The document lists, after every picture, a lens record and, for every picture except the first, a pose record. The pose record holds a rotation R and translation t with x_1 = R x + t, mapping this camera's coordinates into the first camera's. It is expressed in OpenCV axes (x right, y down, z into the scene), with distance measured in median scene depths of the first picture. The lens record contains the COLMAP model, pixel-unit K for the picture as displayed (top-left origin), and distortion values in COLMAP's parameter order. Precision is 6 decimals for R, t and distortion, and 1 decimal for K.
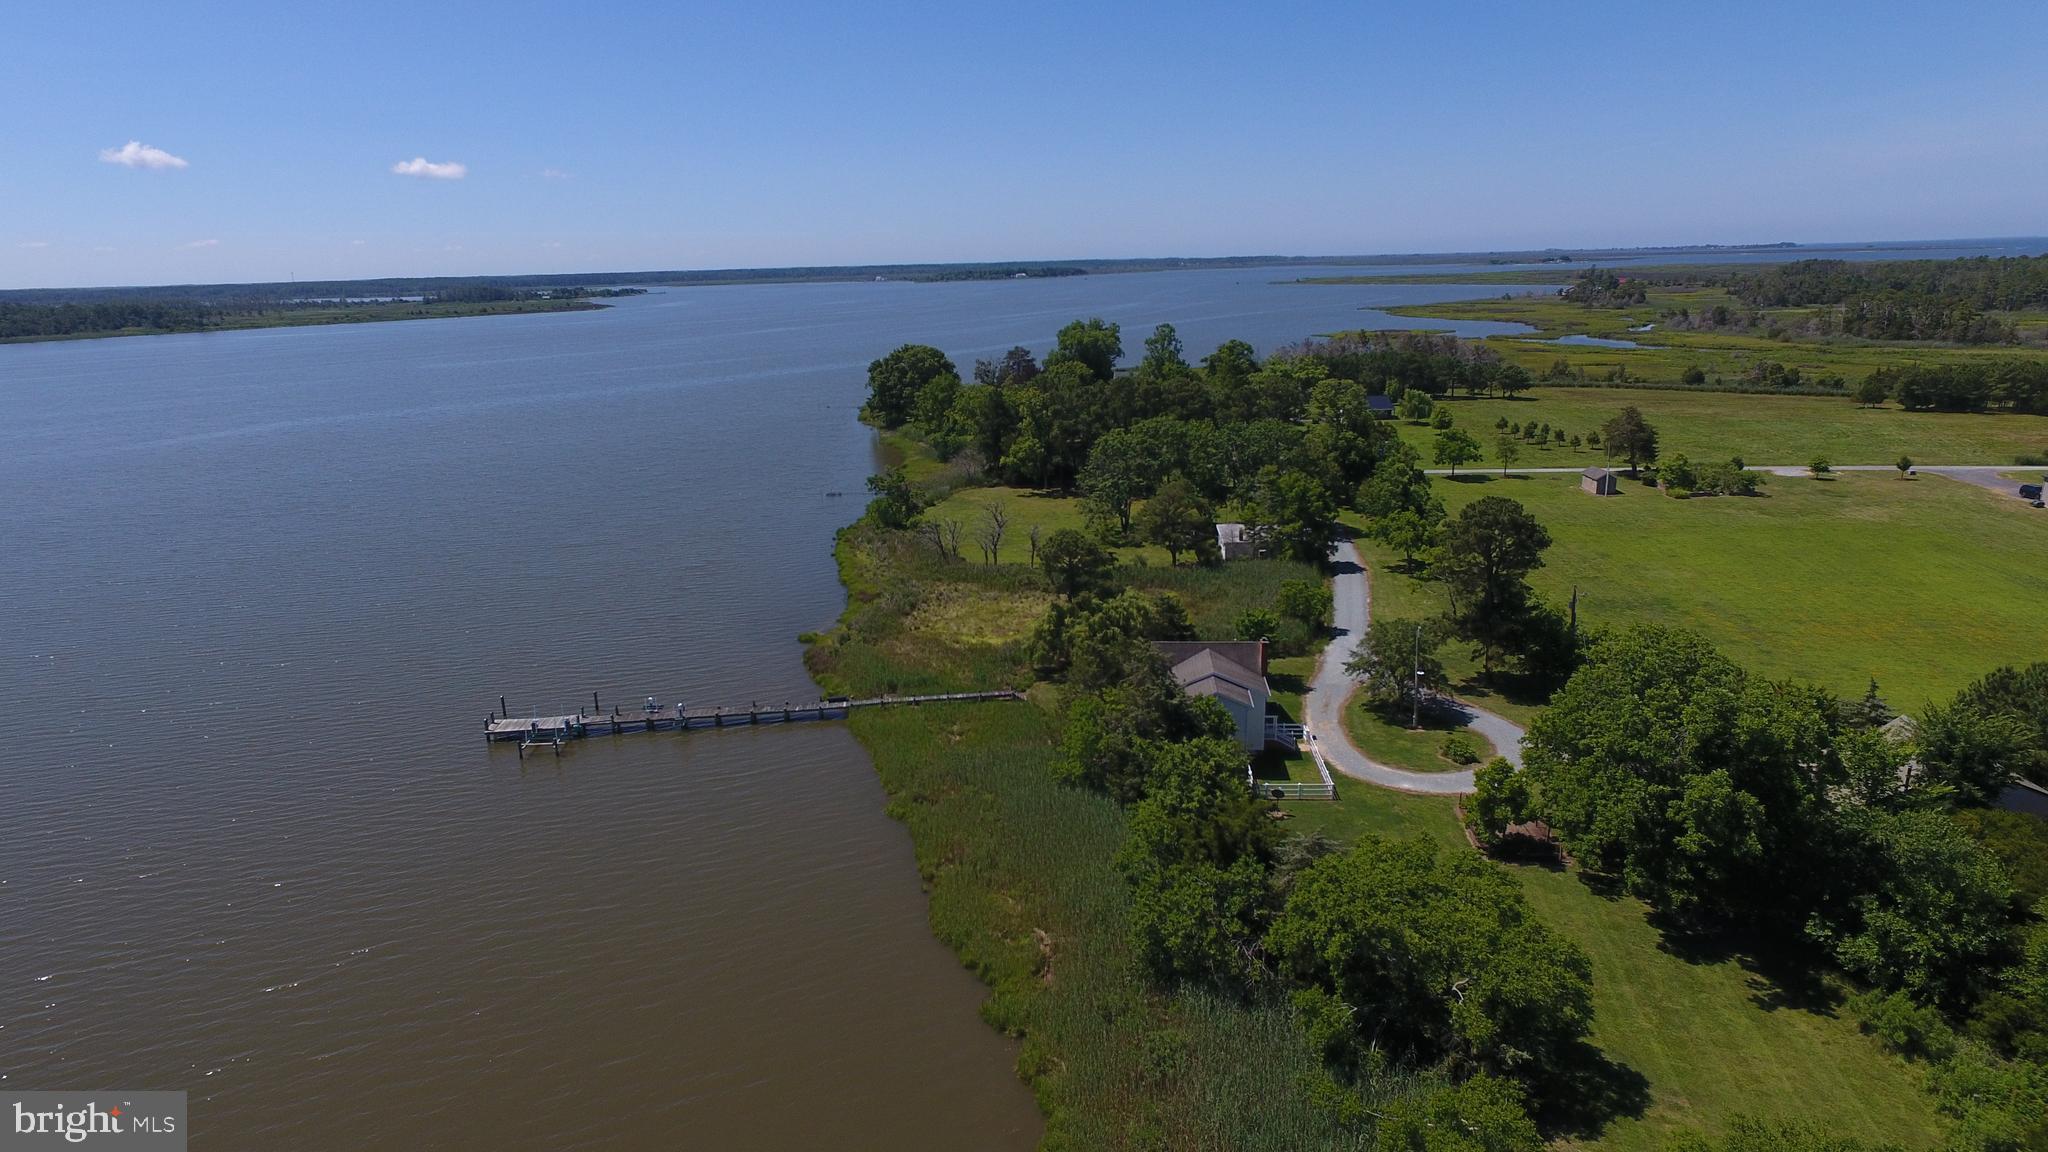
lens RADIAL K [[1187.2, 0, 1016.8], [0, 1187.2, 572.2], [0, 0, 1]] dist [-0.008291, 0.014032]
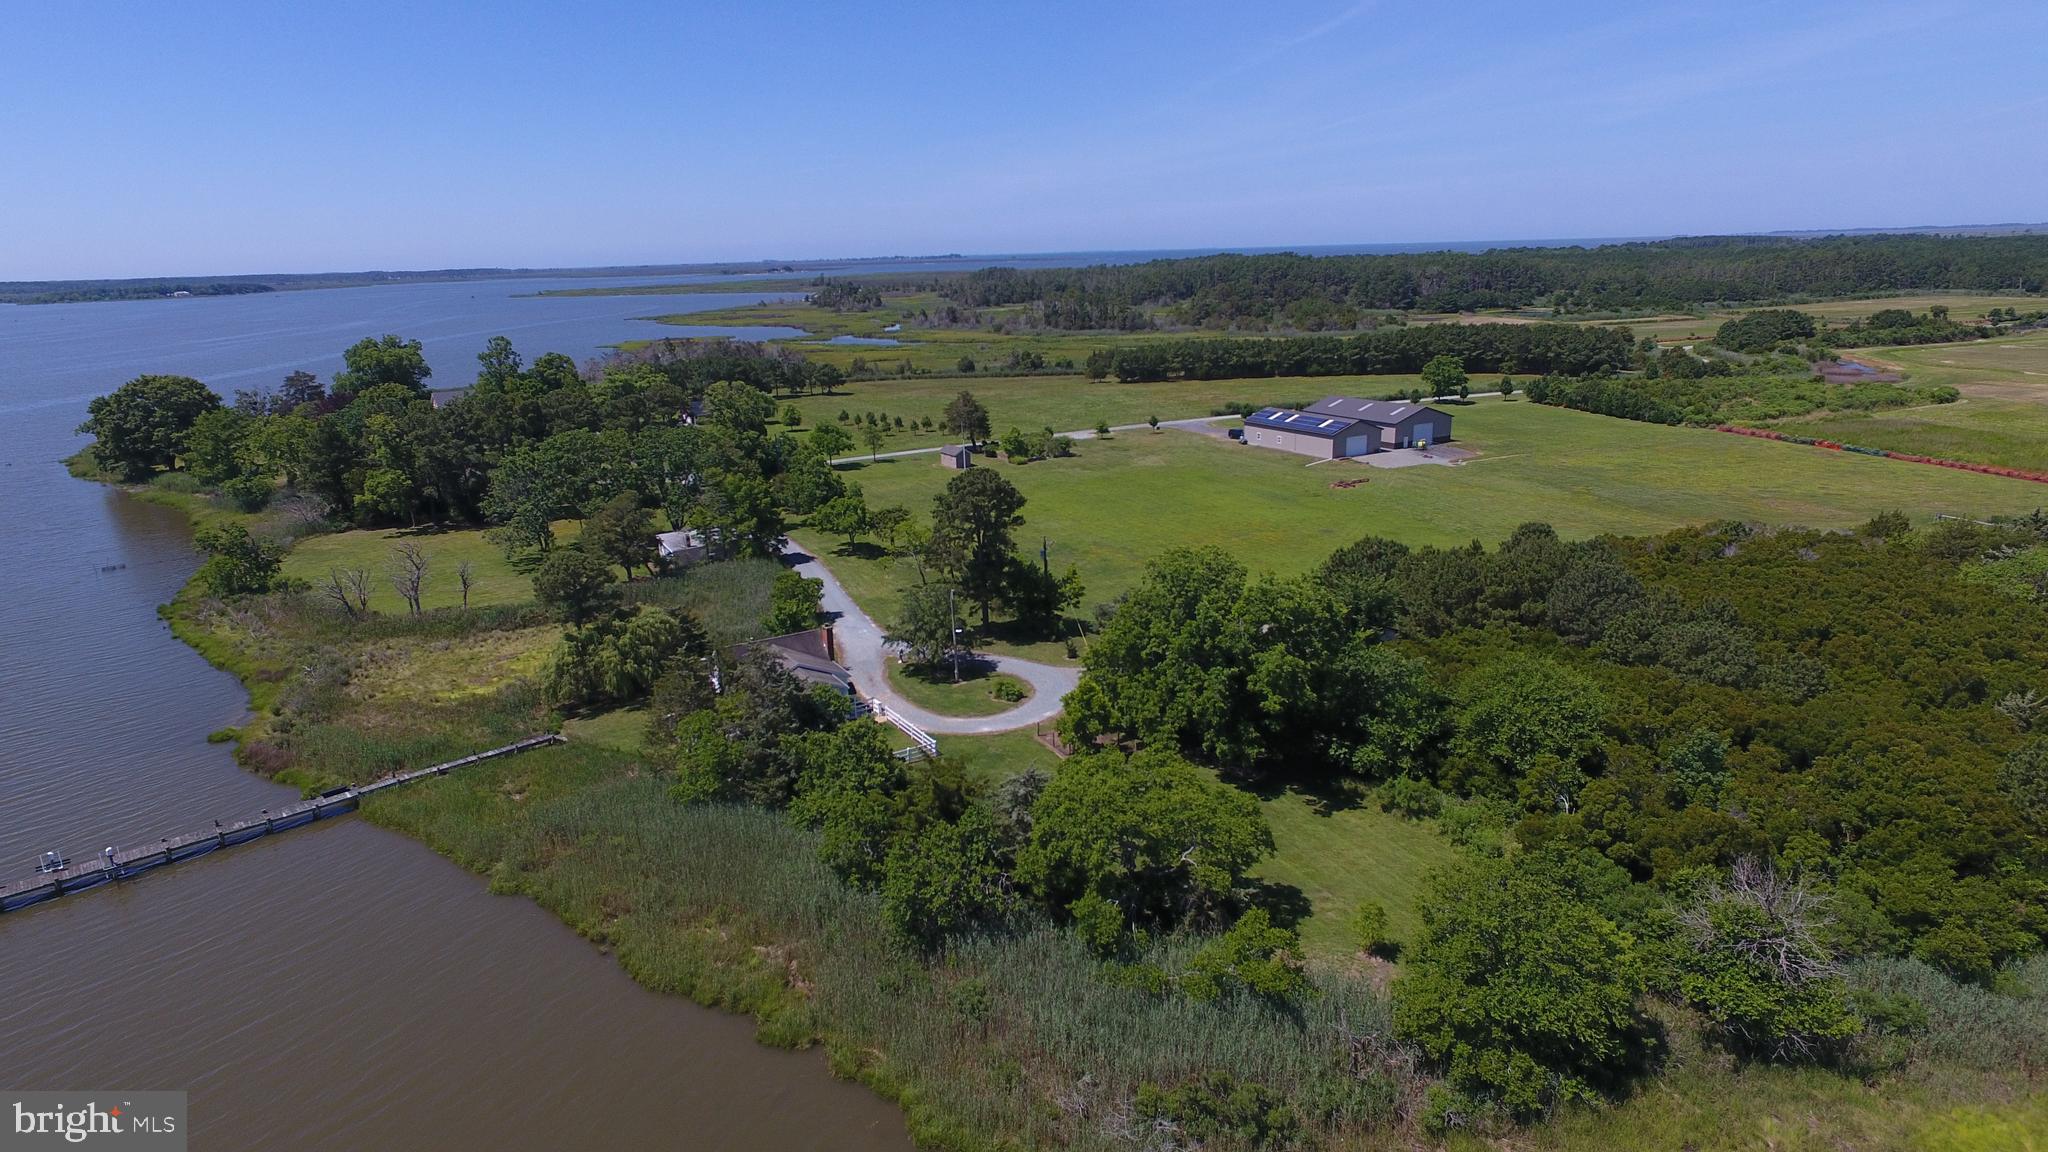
lens RADIAL K [[1187.2, 0, 1016.8], [0, 1187.2, 572.2], [0, 0, 1]] dist [-0.008291, 0.014032]
pose [[0.818328, -0.148213, 0.555313, -0.090885], [0.153440, 0.987449, 0.037435, -0.000798], [-0.553891, 0.054573, 0.830799, 0.020519]]
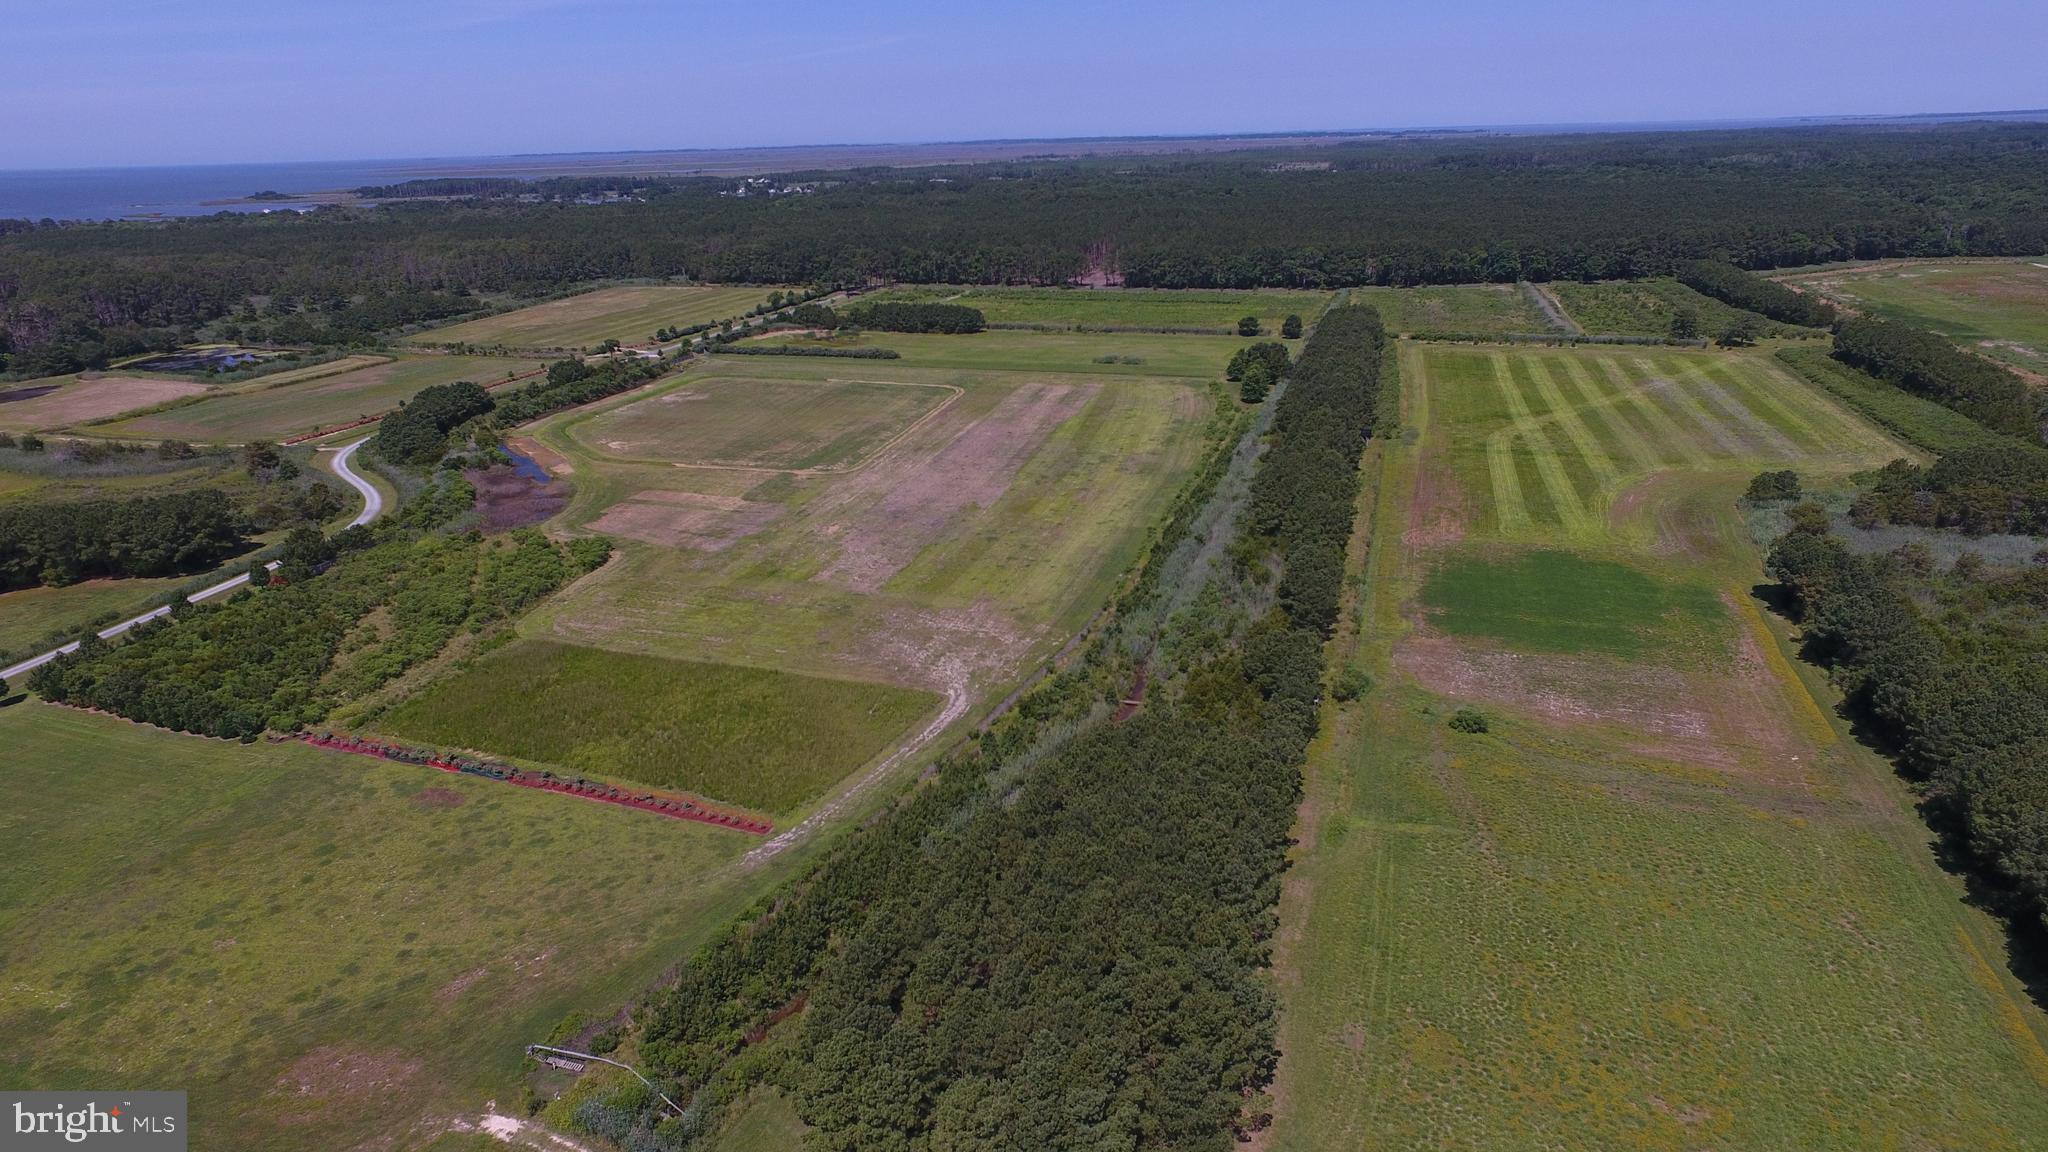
lens RADIAL K [[1188.2, 0, 1020.0], [0, 1188.2, 572.3], [0, 0, 1]] dist [-0.002796, 0.004169]
pose [[0.028843, -0.324028, 0.945608, 0.346820], [0.281535, 0.910337, 0.303355, -0.175509], [-0.959117, 0.257472, 0.117482, 0.009146]]
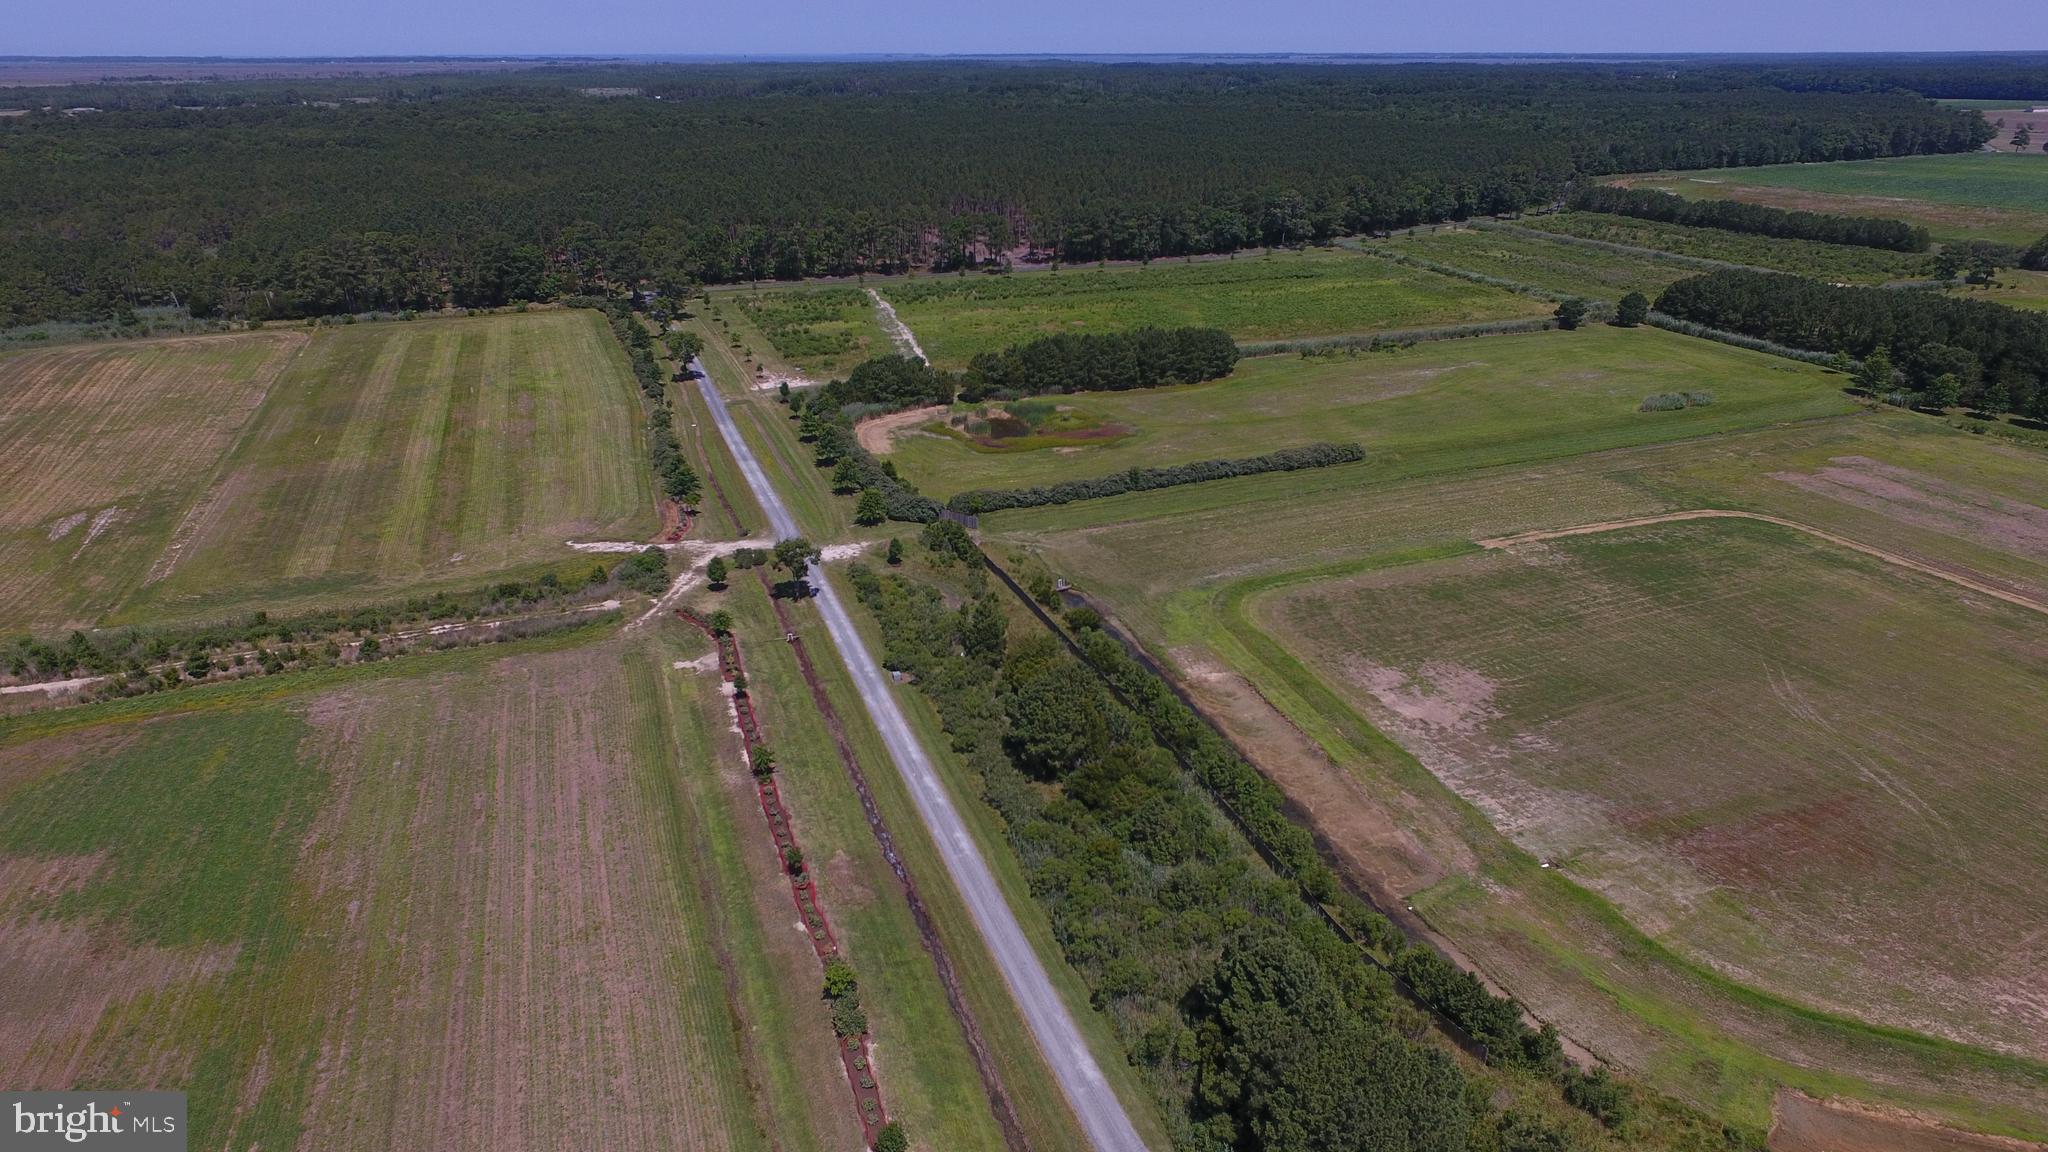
lens RADIAL K [[1187.2, 0, 1016.8], [0, 1187.2, 572.2], [0, 0, 1]] dist [-0.008291, 0.014032]
pose [[-0.607044, -0.297264, 0.736974, 1.654003], [0.219697, 0.828474, 0.515135, -0.419476], [-0.763695, 0.474621, -0.437612, 0.951995]]
